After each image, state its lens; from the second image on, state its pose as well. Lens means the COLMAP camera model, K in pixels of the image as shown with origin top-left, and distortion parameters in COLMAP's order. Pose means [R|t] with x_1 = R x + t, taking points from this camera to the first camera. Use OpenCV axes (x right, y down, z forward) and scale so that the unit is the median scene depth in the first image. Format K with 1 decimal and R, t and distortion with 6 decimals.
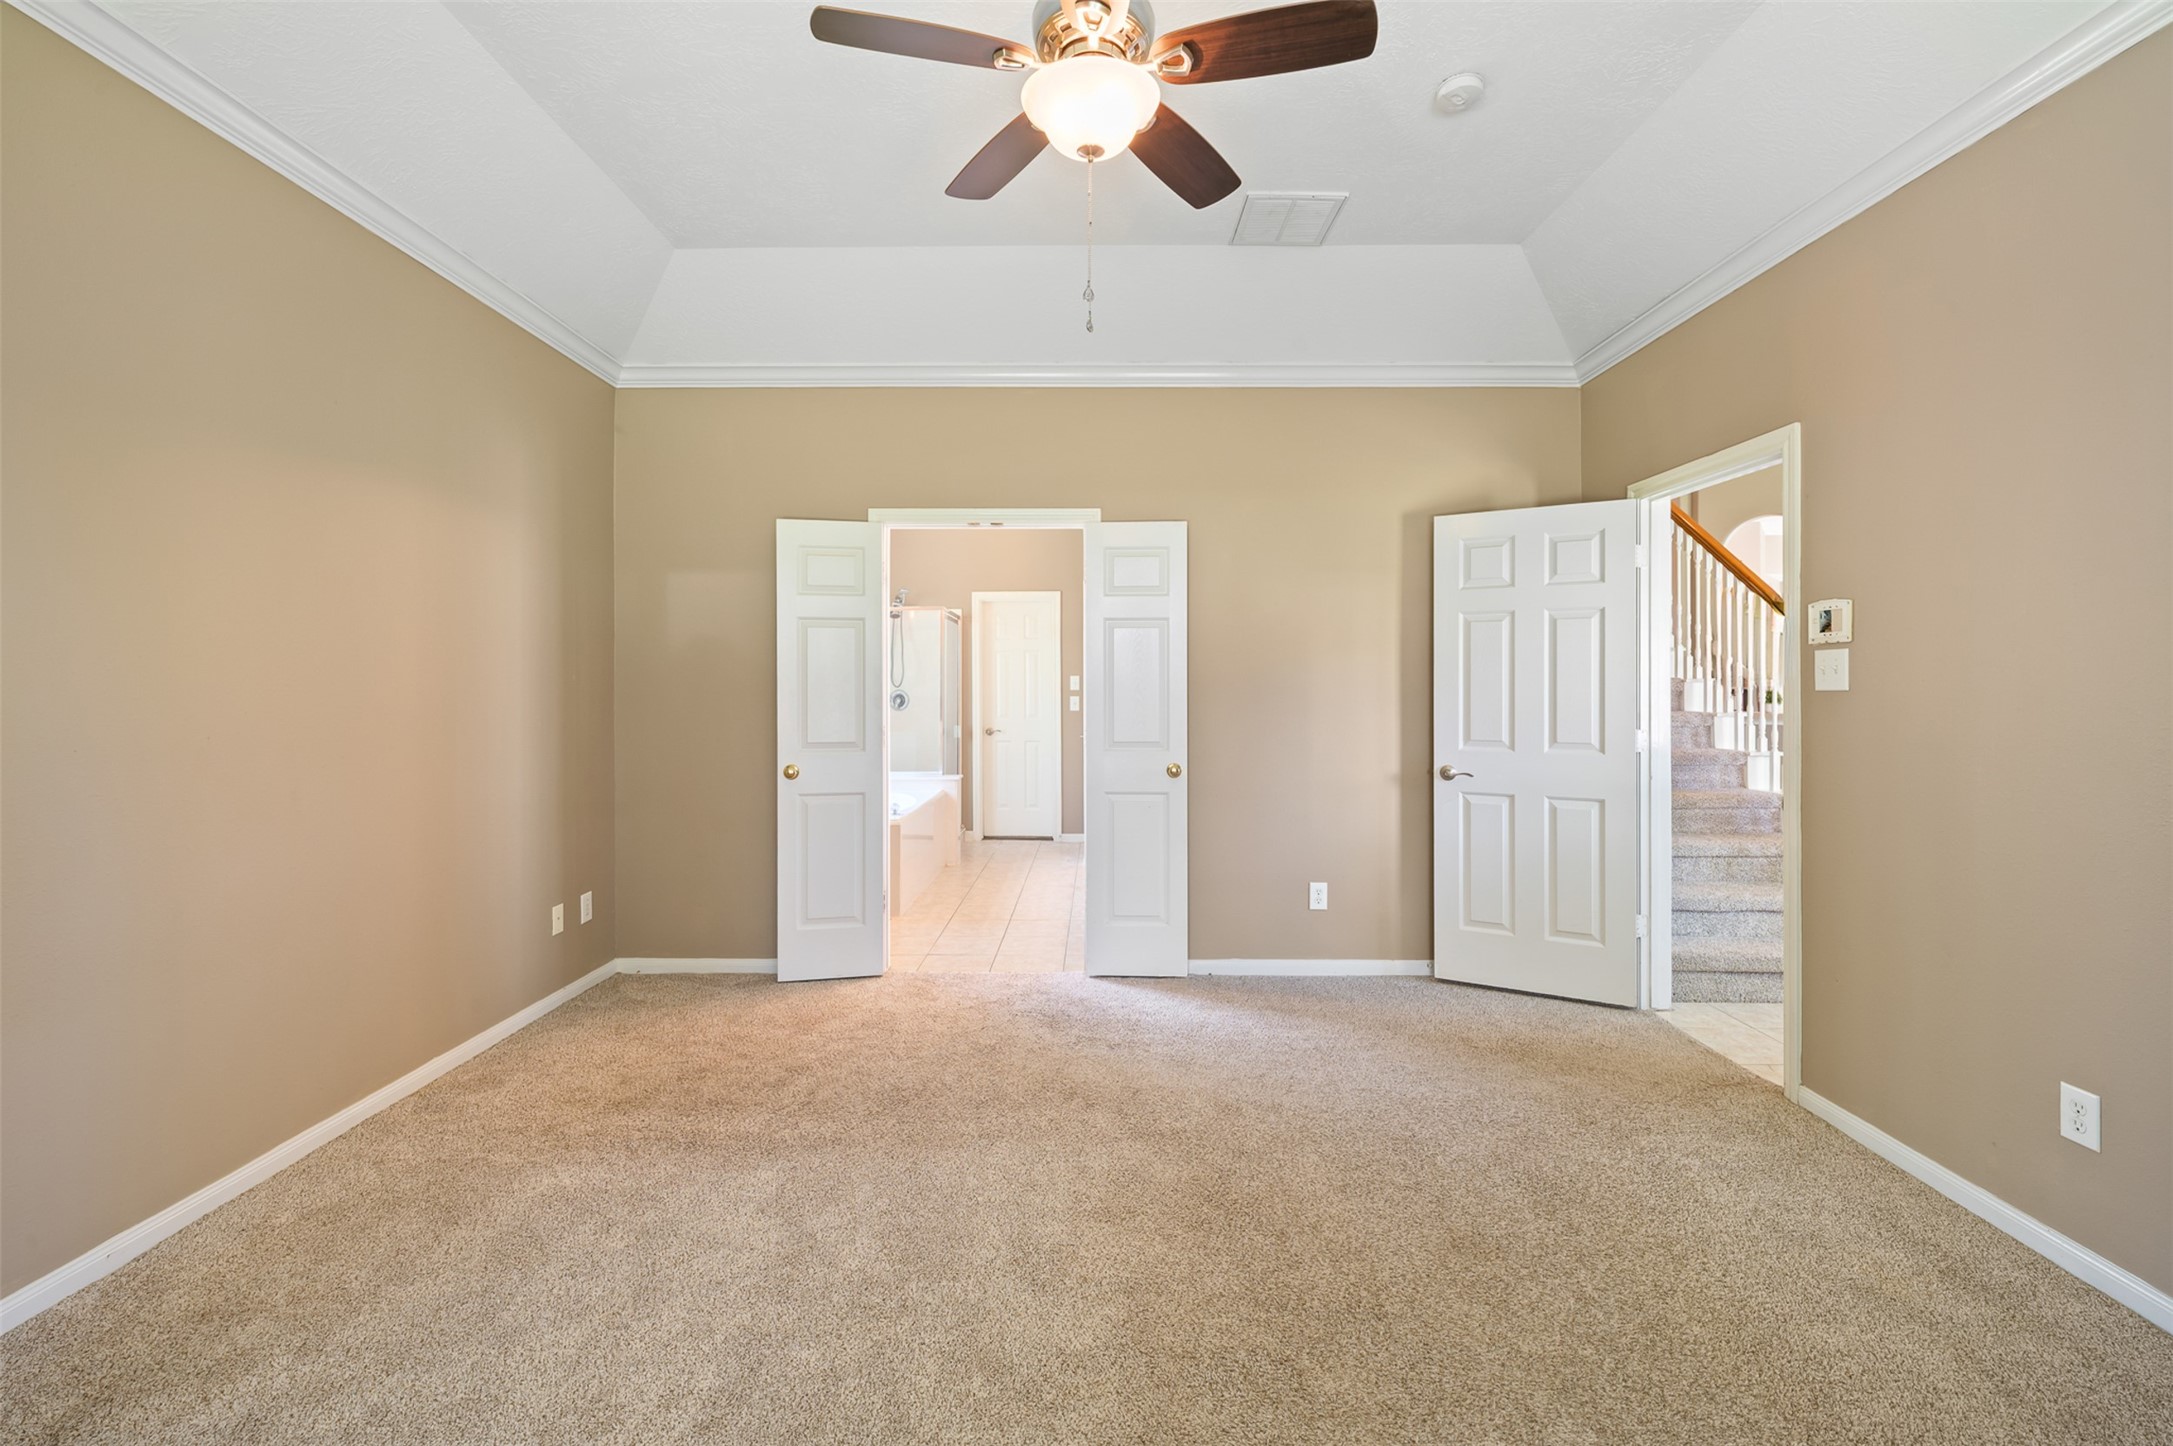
lens RADIAL K [[904.2, 0, 1083.0], [0, 904.2, 703.6], [0, 0, 1]] dist [0.013020, -0.009417]
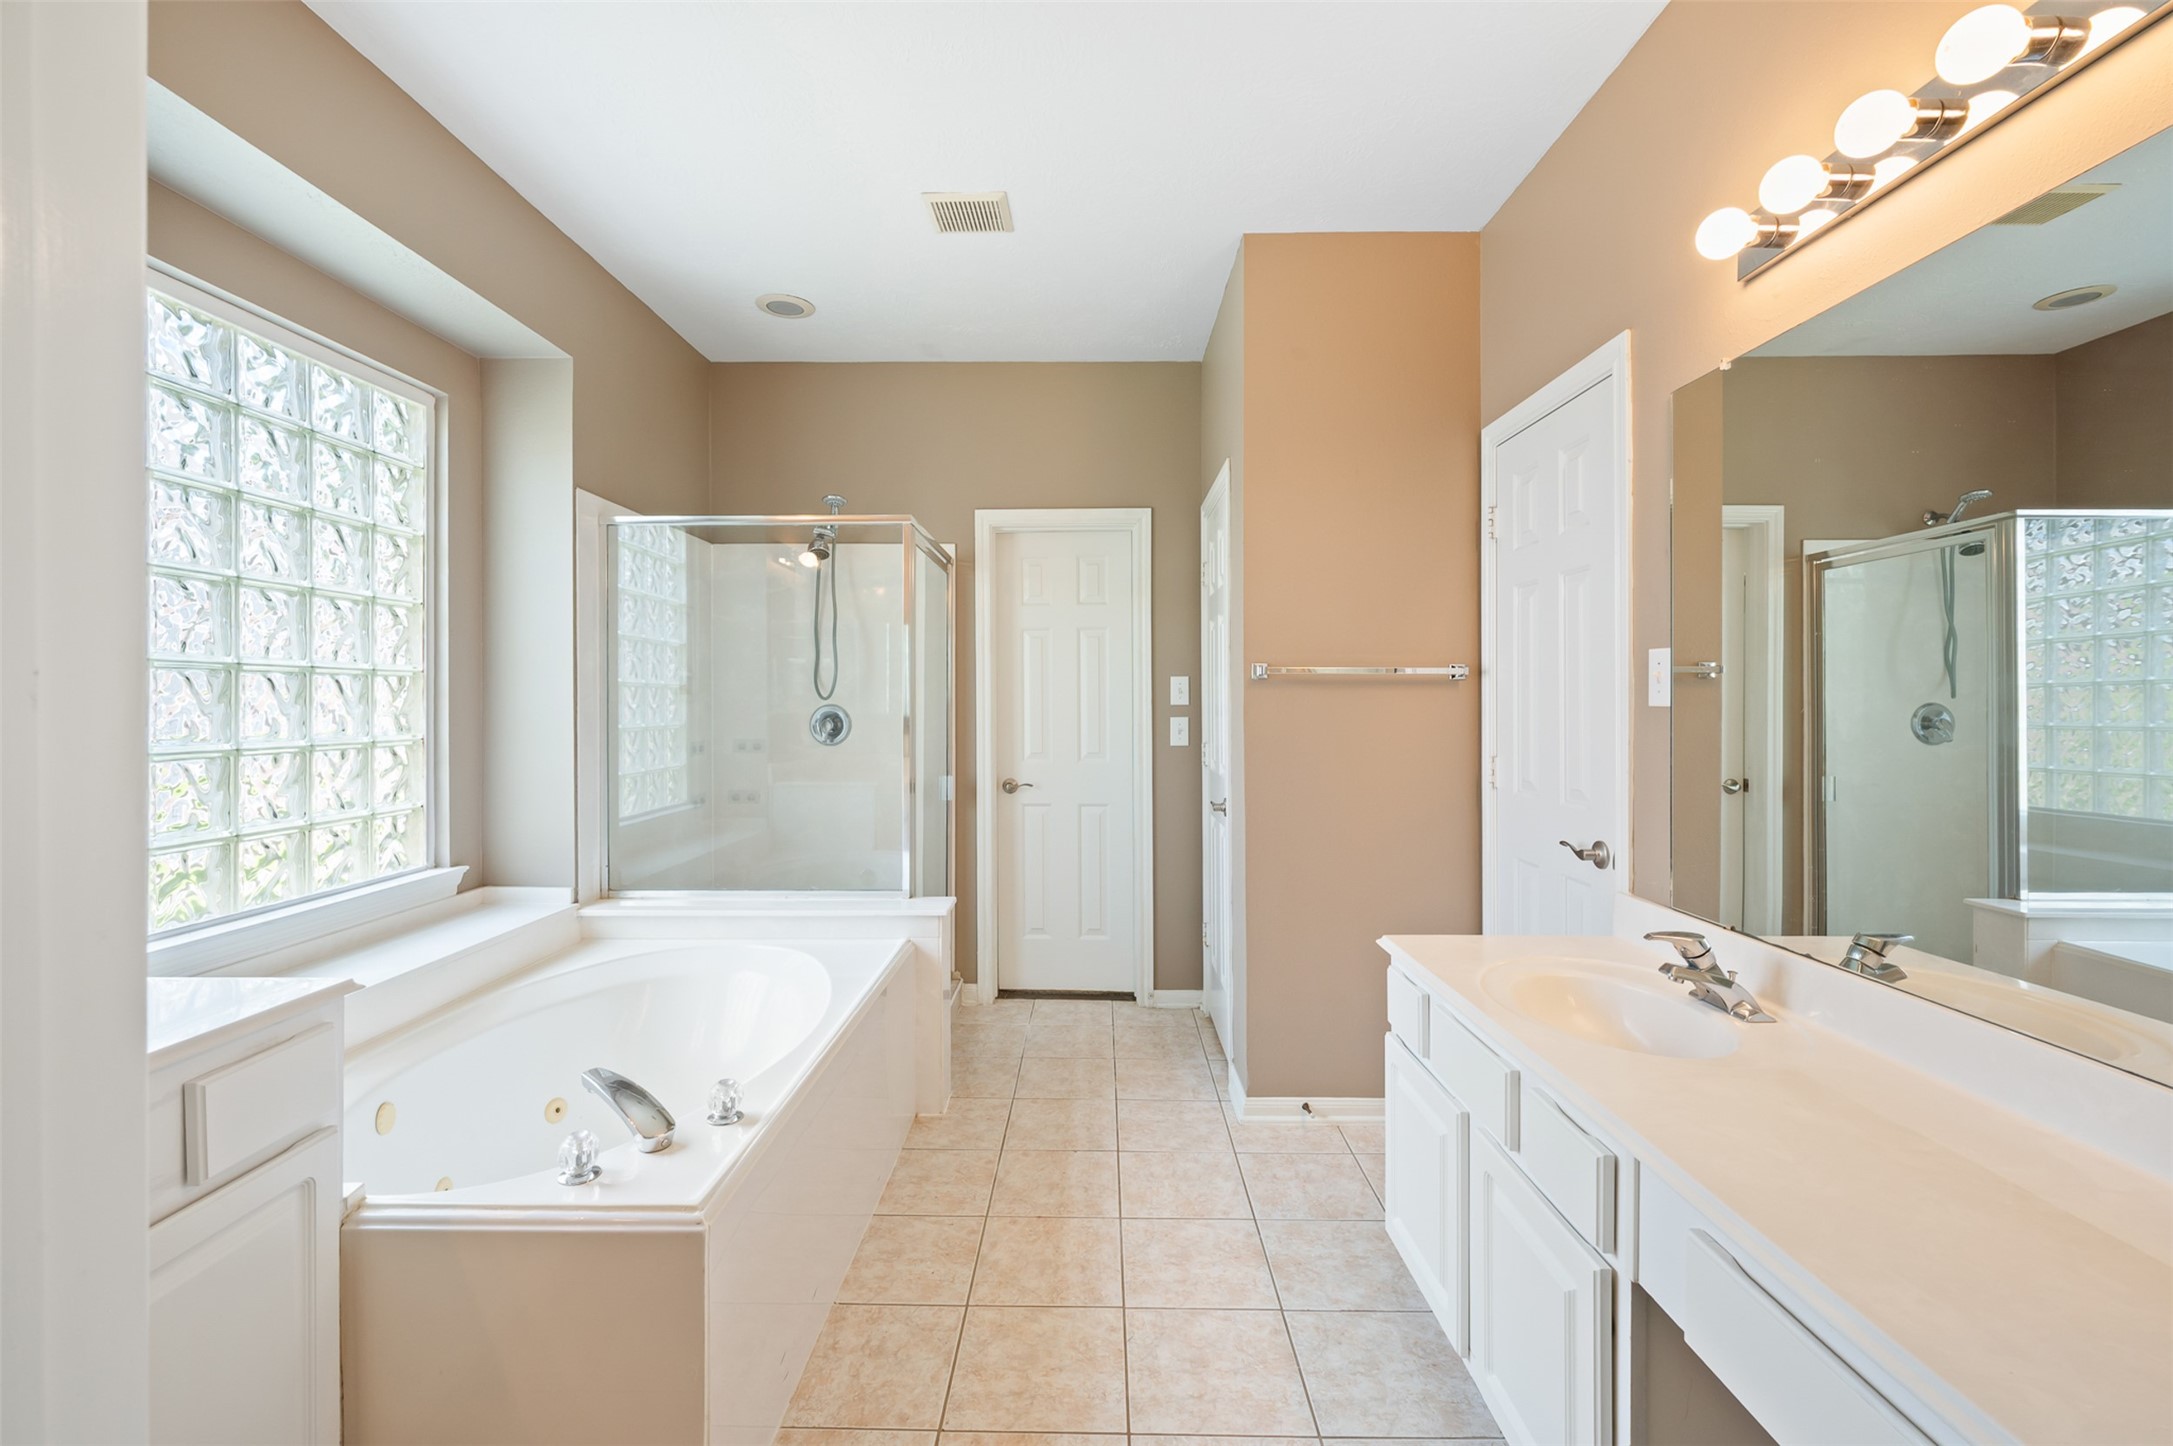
lens RADIAL K [[904.2, 0, 1083.0], [0, 904.2, 703.6], [0, 0, 1]] dist [0.013020, -0.009417]
pose [[0.999997, -0.001900, 0.001187, -0.124288], [0.001915, 0.999919, -0.012545, -0.018093], [-0.001163, 0.012547, 0.999921, 0.971699]]
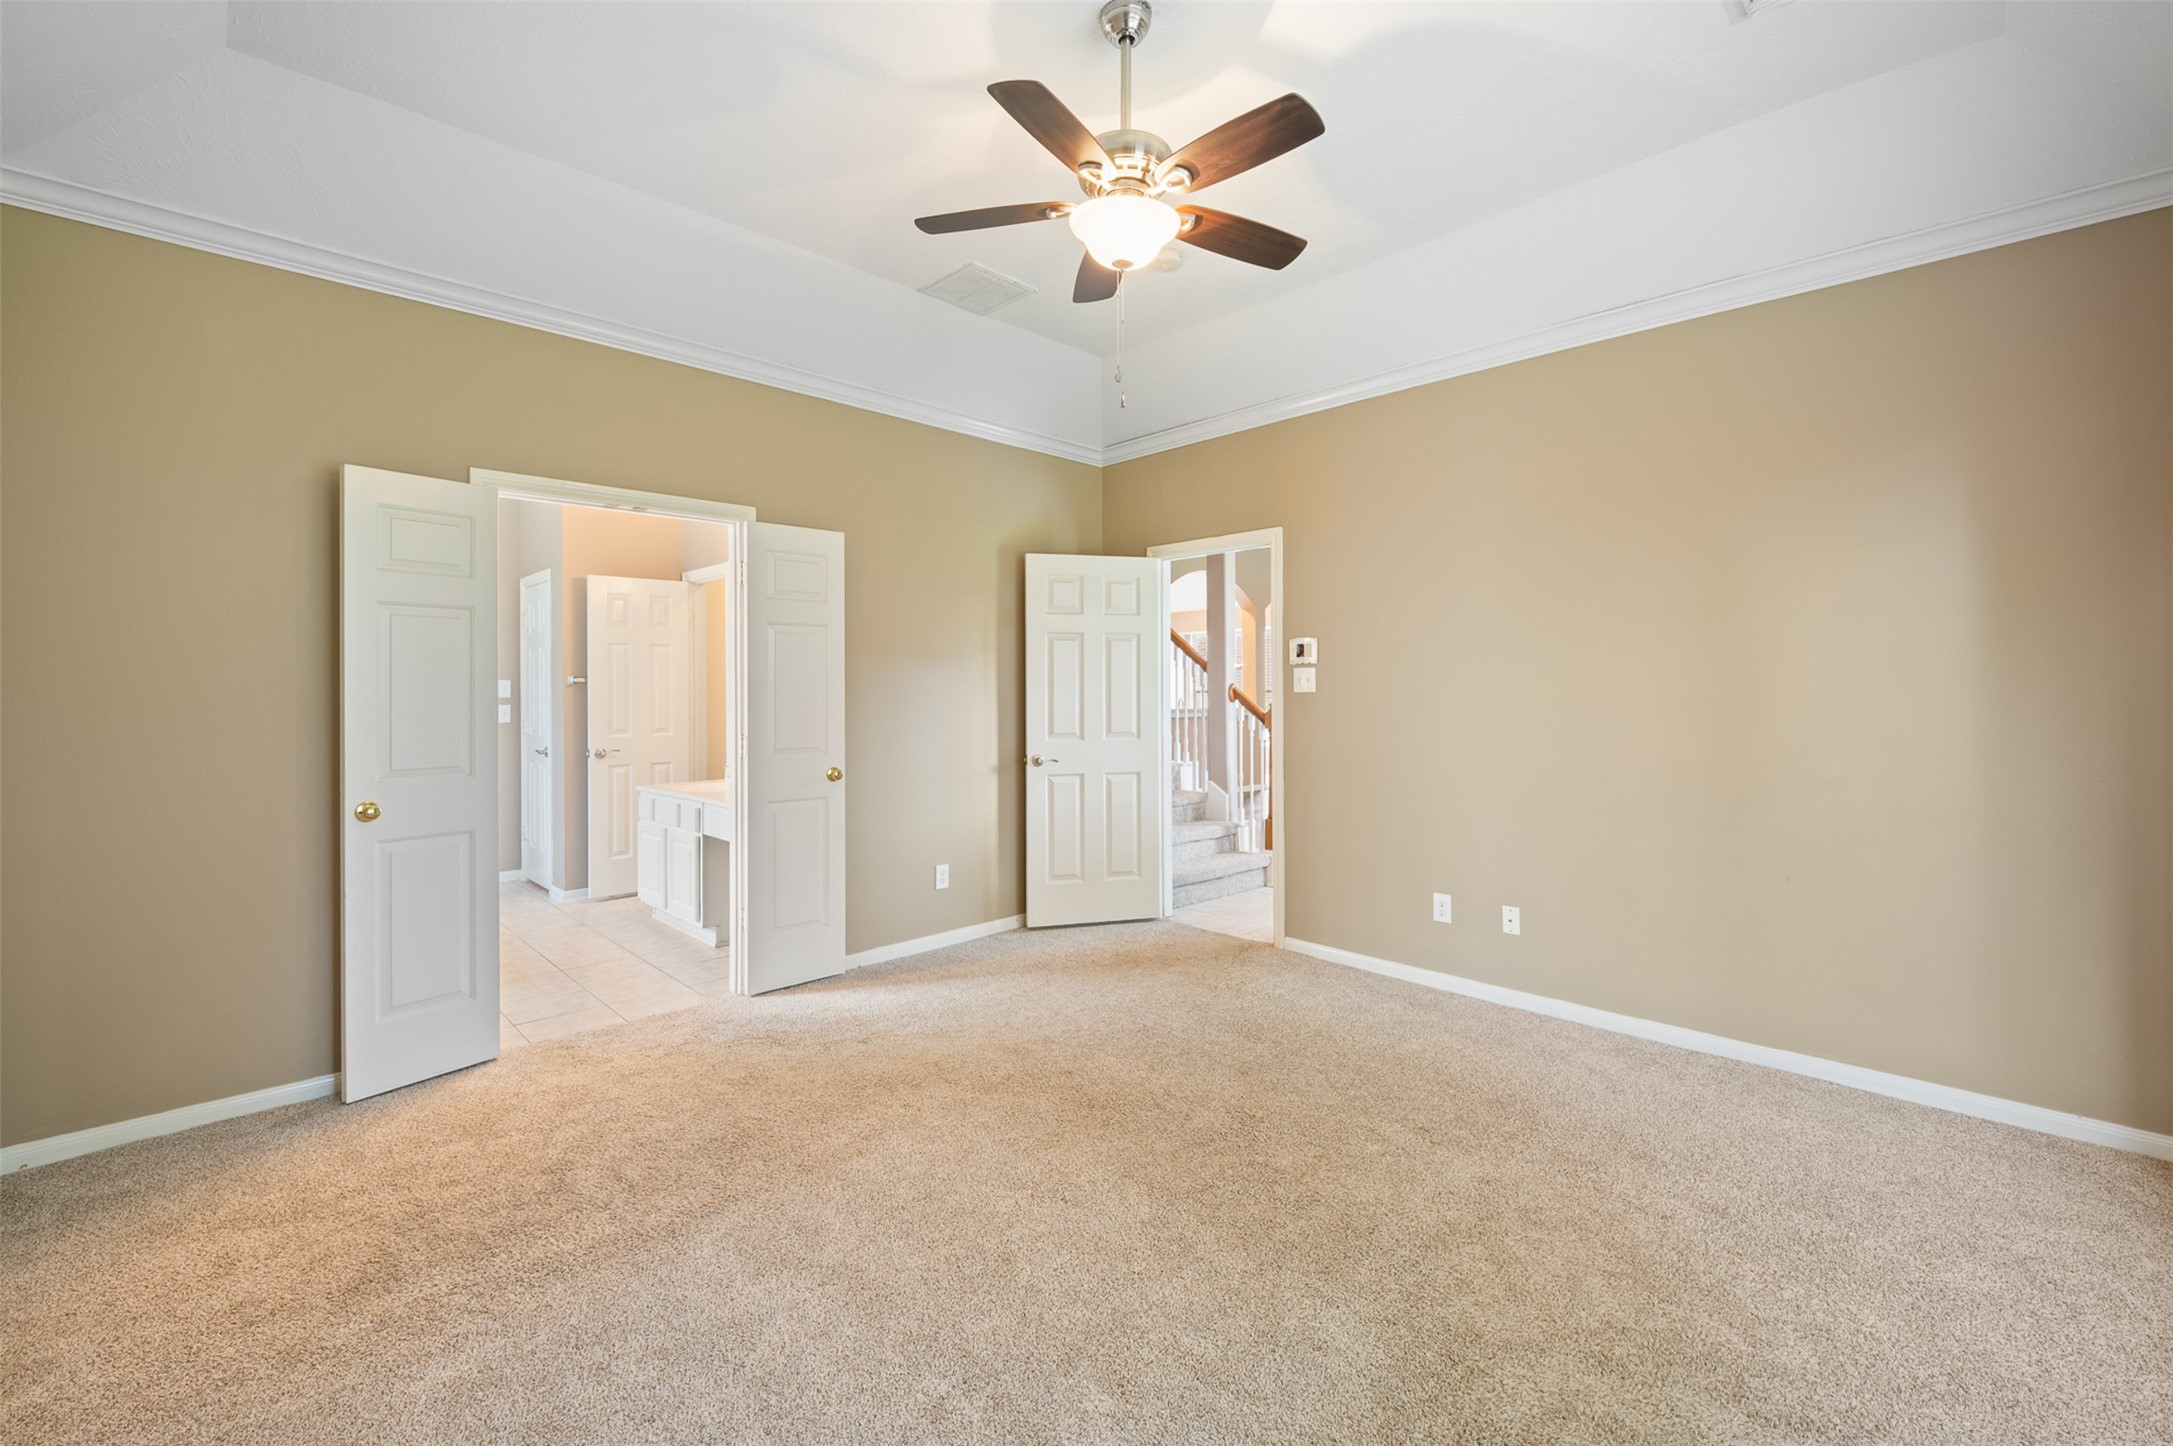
lens RADIAL K [[904.2, 0, 1083.0], [0, 904.2, 703.6], [0, 0, 1]] dist [0.013020, -0.009417]
pose [[0.712083, -0.012919, 0.701977, -0.421922], [0.017265, 0.999851, 0.000888, -0.001559], [-0.701883, 0.011487, 0.712199, 0.071615]]
